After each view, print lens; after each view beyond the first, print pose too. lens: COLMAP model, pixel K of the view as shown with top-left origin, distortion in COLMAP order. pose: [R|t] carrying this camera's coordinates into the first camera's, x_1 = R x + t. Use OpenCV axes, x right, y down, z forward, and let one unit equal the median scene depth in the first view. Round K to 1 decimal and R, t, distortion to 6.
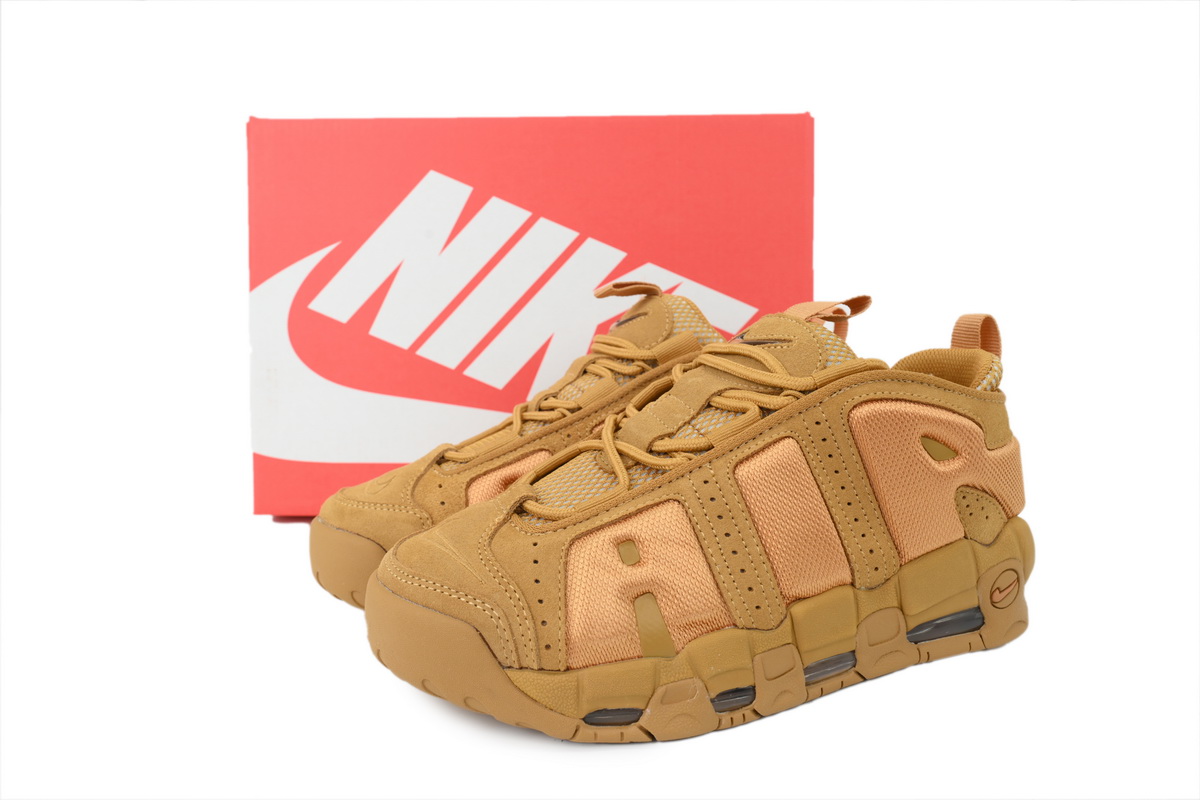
lens RADIAL K [[960.6, 0, 600.0], [0, 960.6, 400.0], [0, 0, 1]] dist [-0.000576, -0.001138]
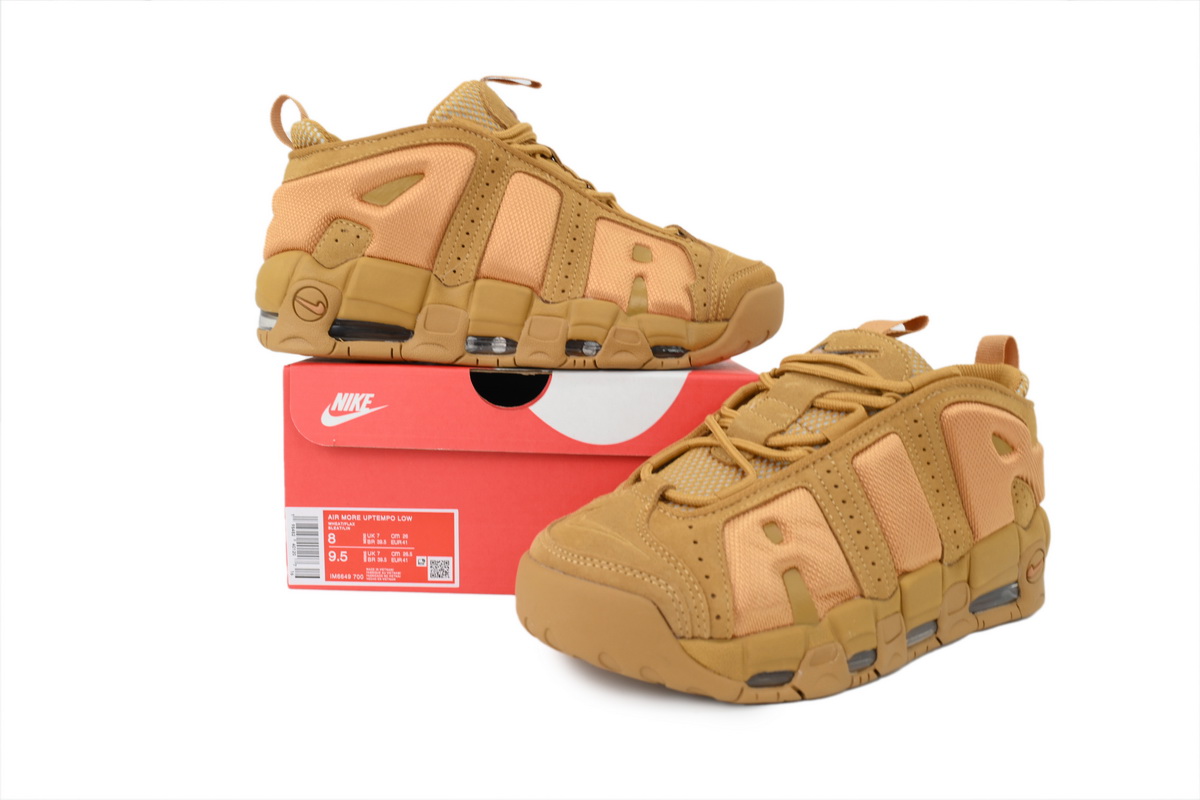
lens RADIAL K [[960.6, 0, 600.0], [0, 960.6, 400.0], [0, 0, 1]] dist [-0.000576, -0.001138]
pose [[0.979797, 0.015408, 0.199402, -0.381980], [-0.008672, 0.999363, -0.034610, 0.042345], [-0.199808, 0.032182, 0.979306, -0.062916]]
